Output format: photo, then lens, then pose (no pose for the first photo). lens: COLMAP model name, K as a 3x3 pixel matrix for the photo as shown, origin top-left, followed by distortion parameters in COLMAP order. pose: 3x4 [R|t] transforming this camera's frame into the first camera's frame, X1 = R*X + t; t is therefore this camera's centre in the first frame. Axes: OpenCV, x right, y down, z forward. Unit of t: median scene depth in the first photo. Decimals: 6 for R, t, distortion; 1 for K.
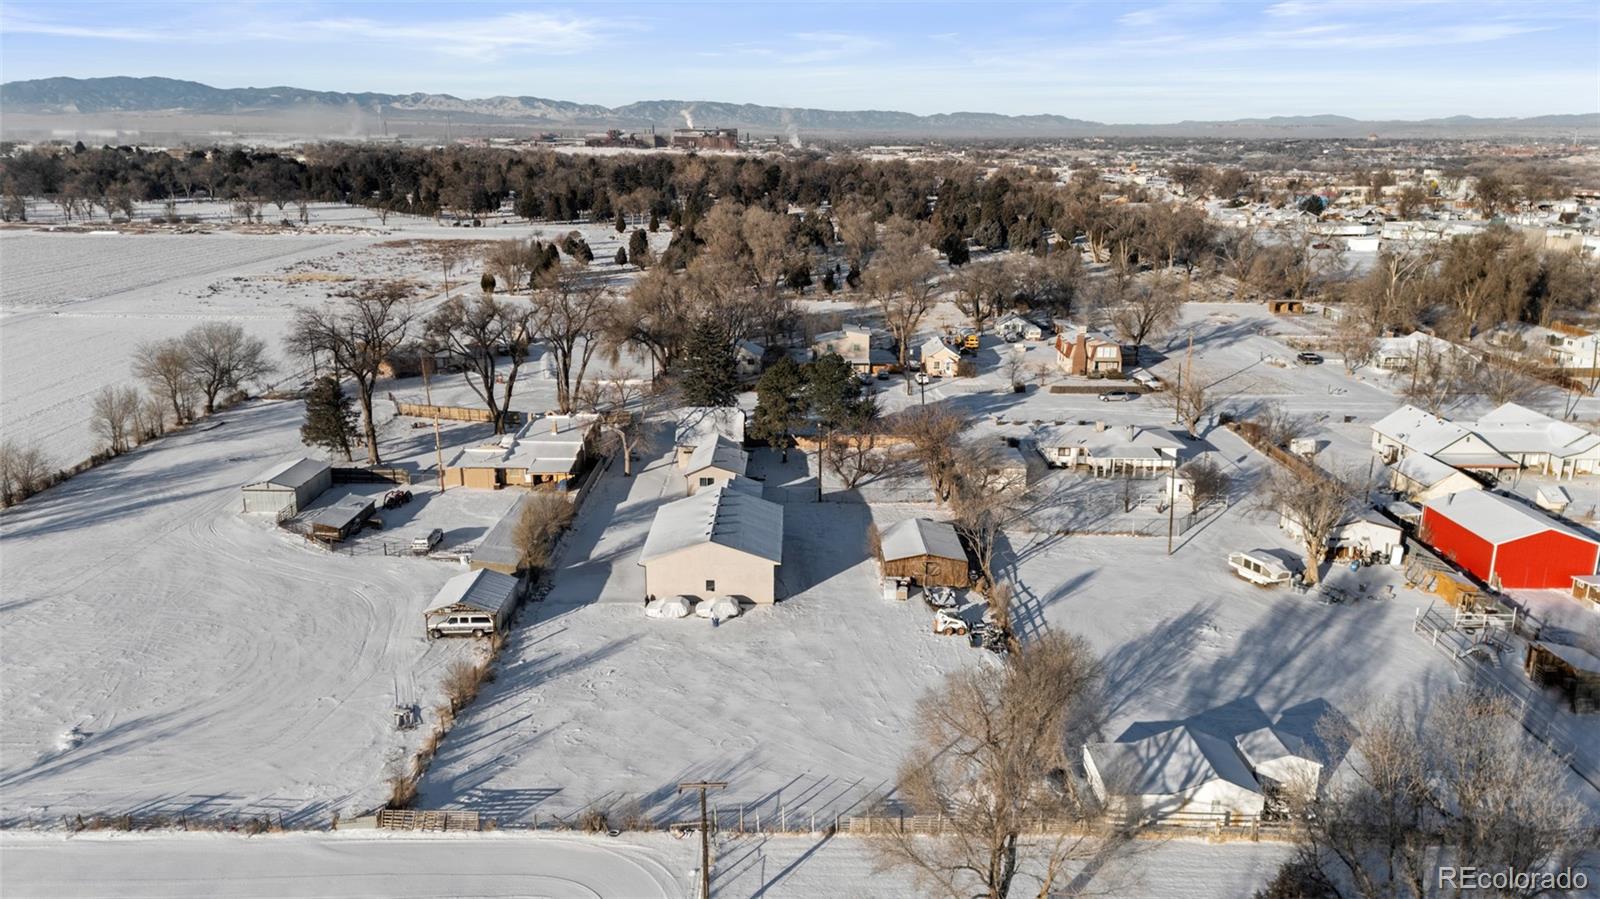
lens RADIAL K [[1154.7, 0, 797.8], [0, 1154.7, 456.6], [0, 0, 1]] dist [0.081588, -0.063595]
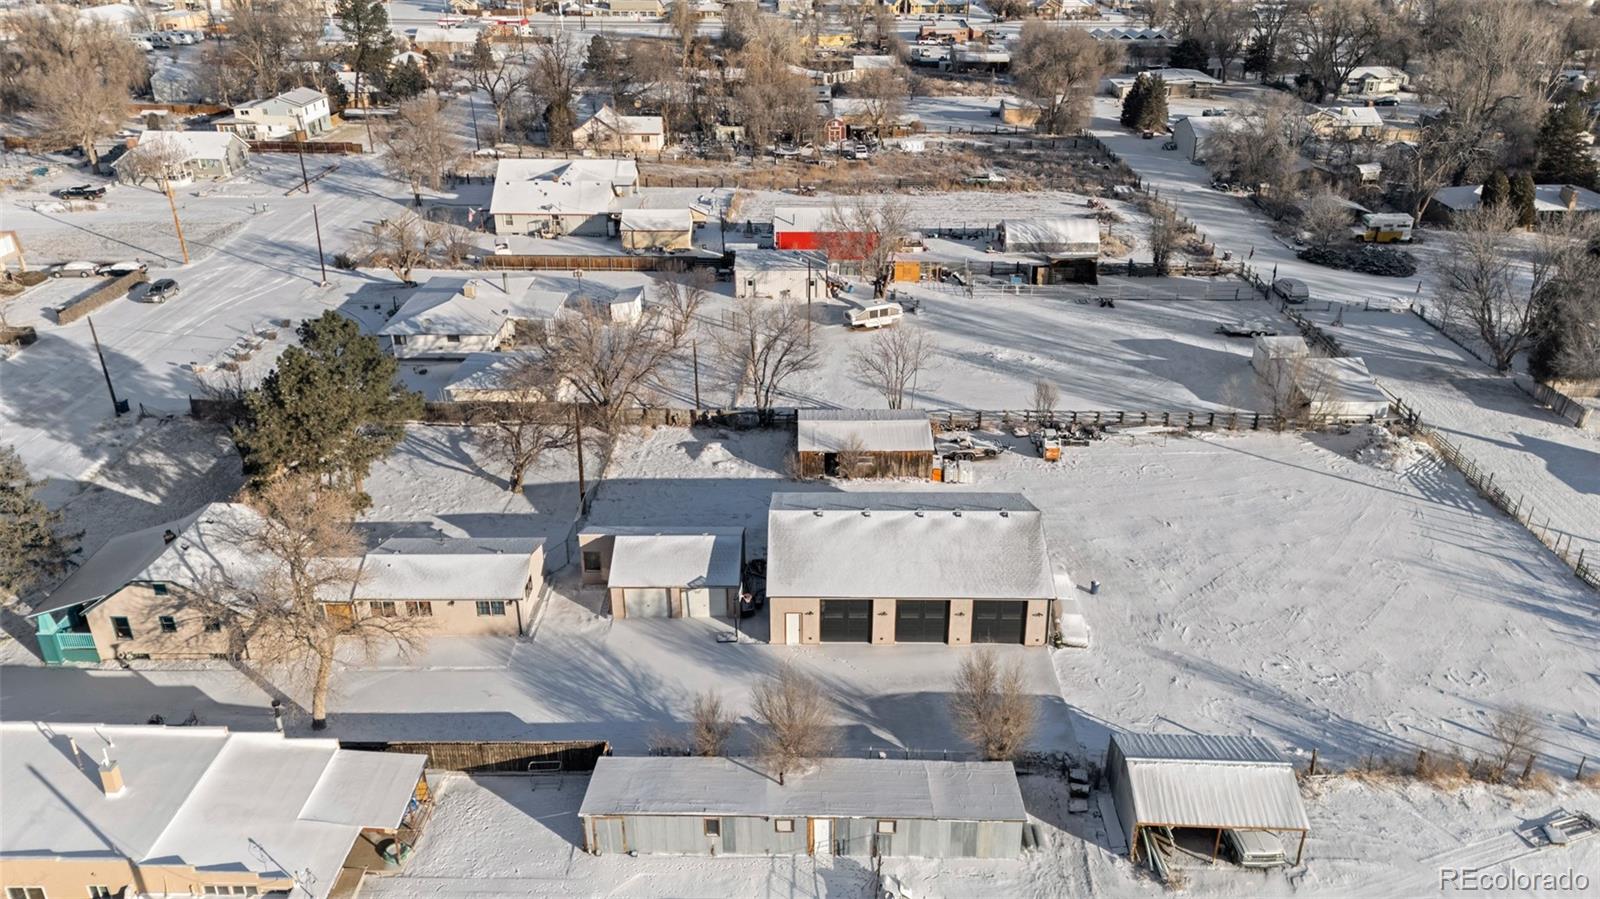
lens RADIAL K [[1154.7, 0, 797.8], [0, 1154.7, 456.6], [0, 0, 1]] dist [0.081588, -0.063595]
pose [[0.009471, -0.441828, 0.897050, -0.550287], [0.267481, 0.865519, 0.423474, -0.230745], [-0.963517, 0.235933, 0.126378, 0.838362]]
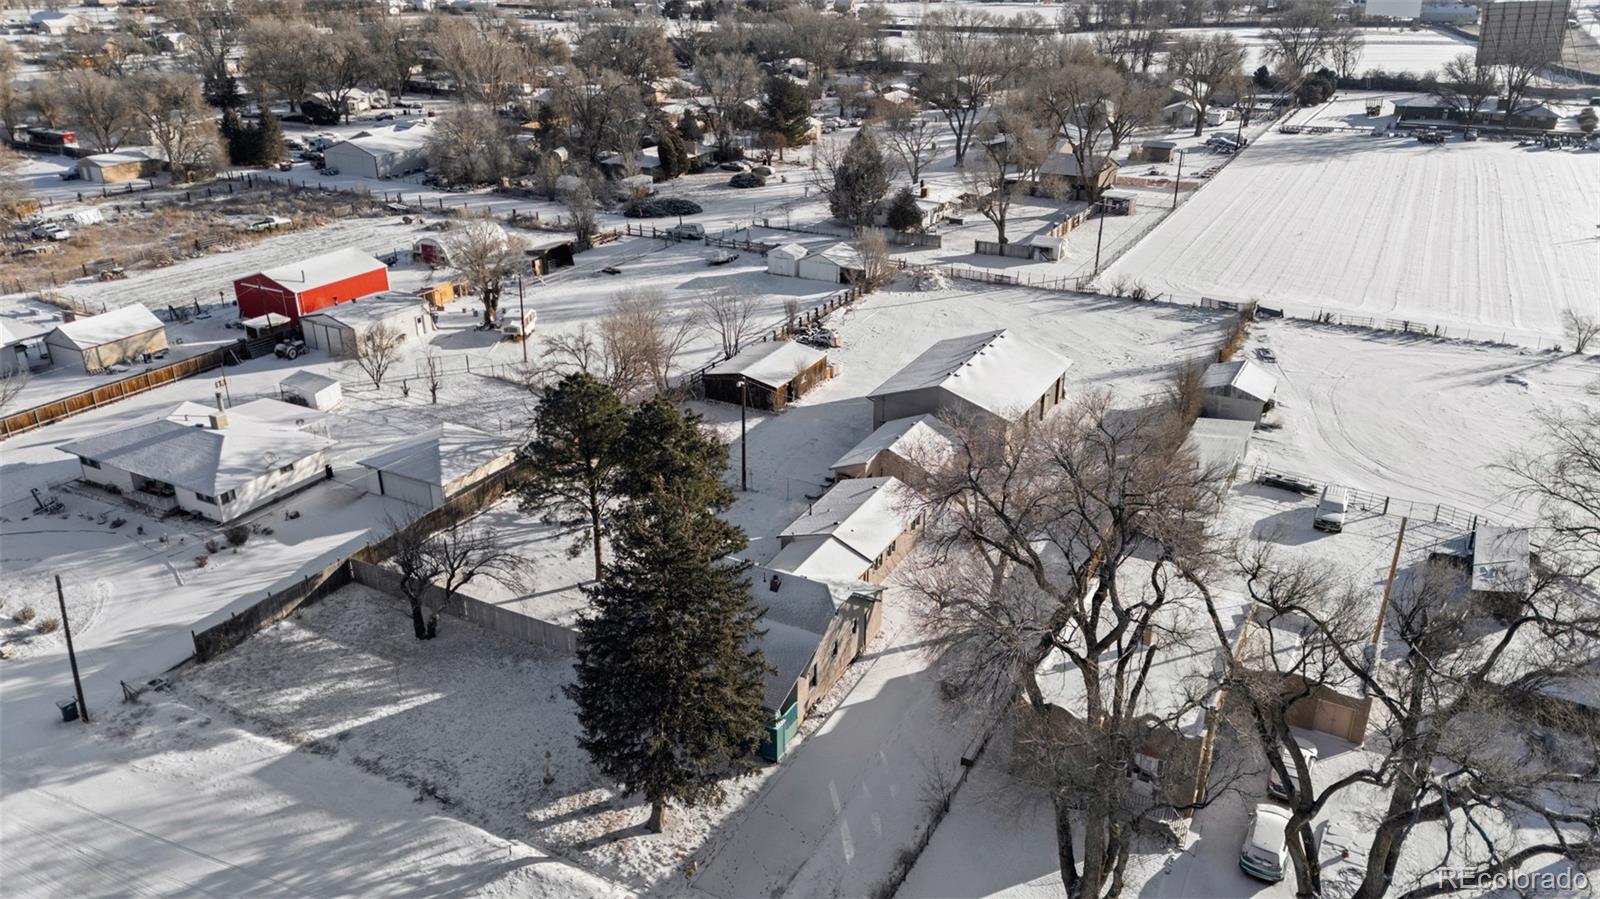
lens RADIAL K [[1154.7, 0, 797.8], [0, 1154.7, 456.6], [0, 0, 1]] dist [0.081588, -0.063595]
pose [[-0.883143, -0.196263, 0.426073, -0.305314], [0.119863, 0.783712, 0.609449, -0.399350], [-0.453531, 0.589302, -0.668605, 1.486590]]
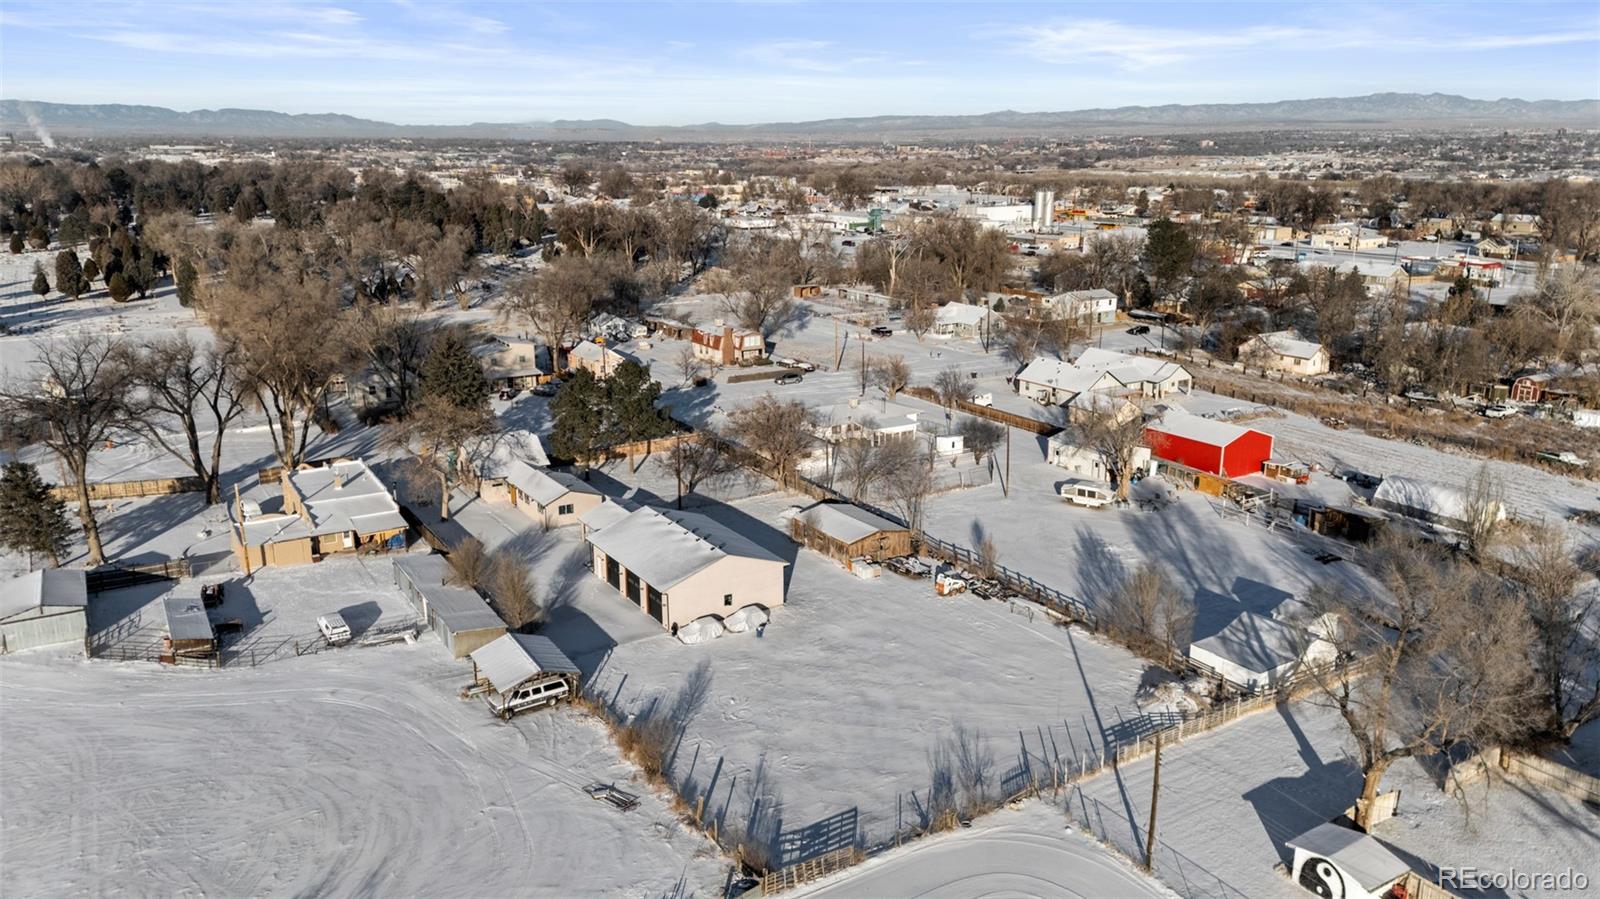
lens RADIAL K [[1154.7, 0, 797.8], [0, 1154.7, 456.6], [0, 0, 1]] dist [0.081588, -0.063595]
pose [[0.845423, -0.145931, 0.513774, -0.415715], [0.146415, 0.988421, 0.039821, -0.031553], [-0.513636, 0.041559, 0.857001, 0.101738]]
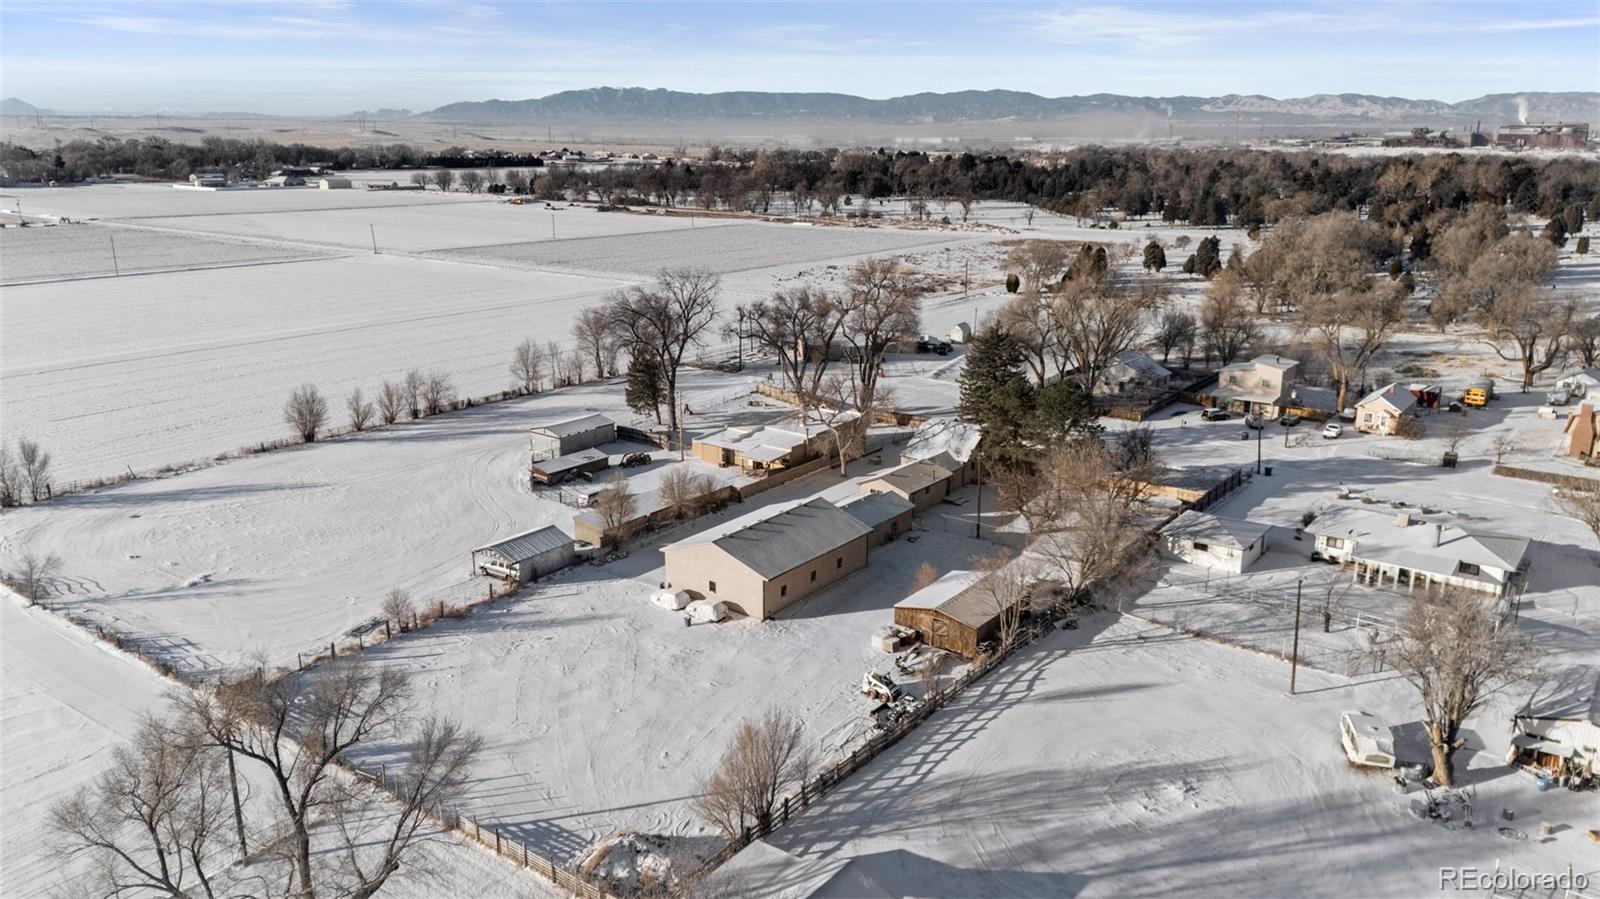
lens RADIAL K [[1154.7, 0, 797.8], [0, 1154.7, 456.6], [0, 0, 1]] dist [0.081588, -0.063595]
pose [[0.804281, 0.157364, -0.573035, 0.433489], [-0.158541, 0.986170, 0.048297, -0.047177], [0.572710, 0.052006, 0.818107, 0.183177]]
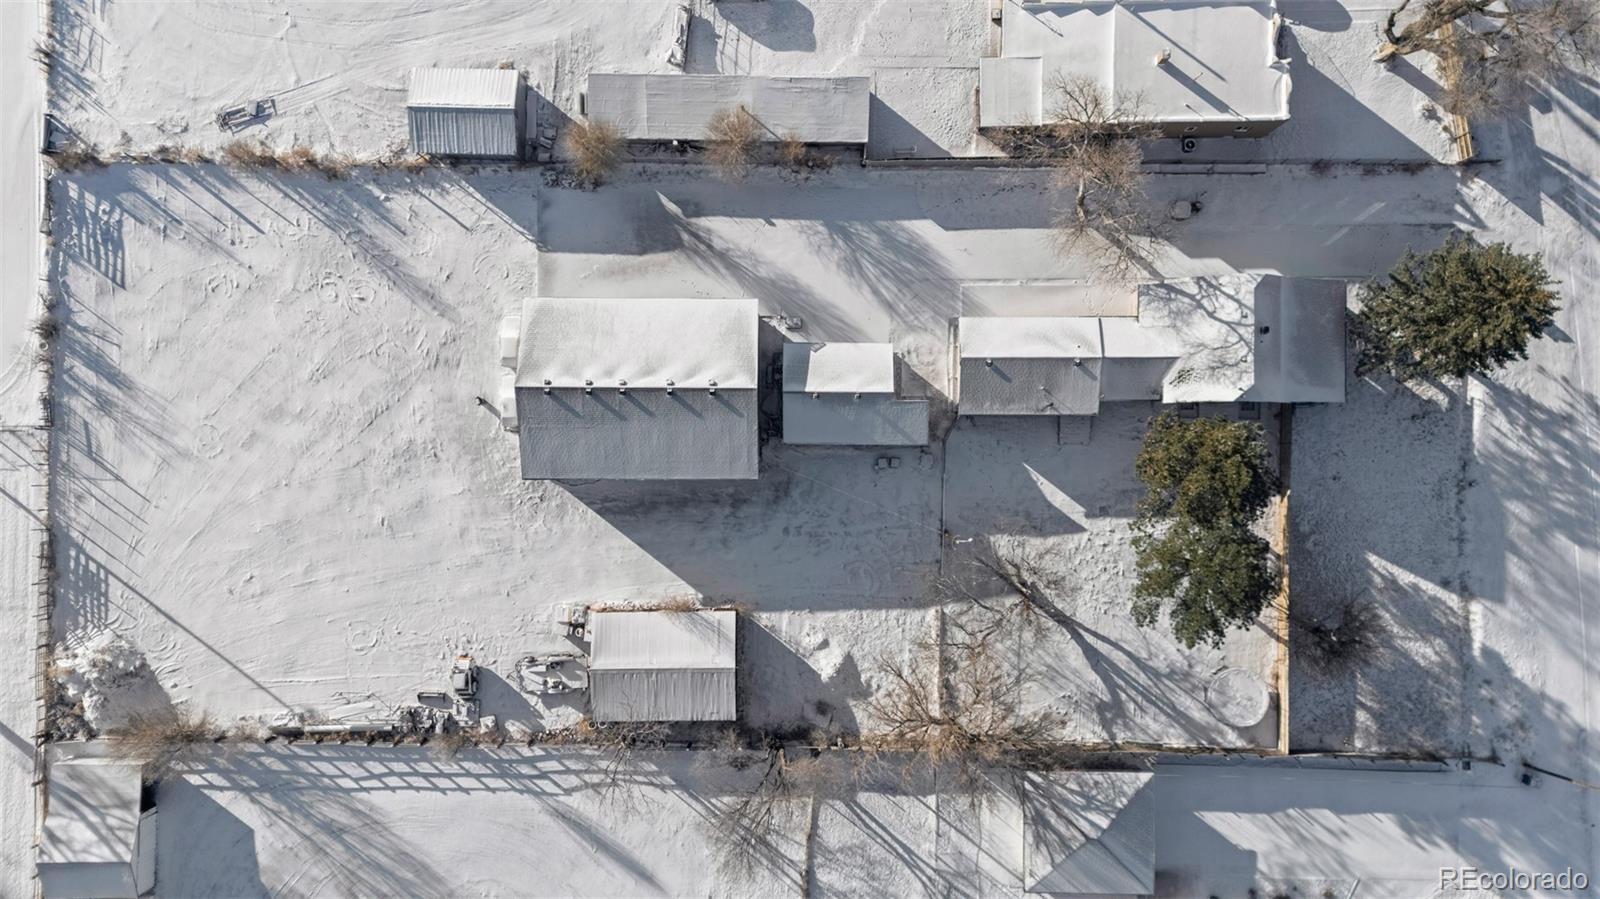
lens RADIAL K [[1154.7, 0, 797.8], [0, 1154.7, 456.6], [0, 0, 1]] dist [0.081588, -0.063595]
pose [[-0.002570, 0.999960, -0.008558, -0.018340], [-0.261489, 0.007588, 0.965177, -0.585231], [0.965203, 0.004718, 0.261459, 0.786168]]
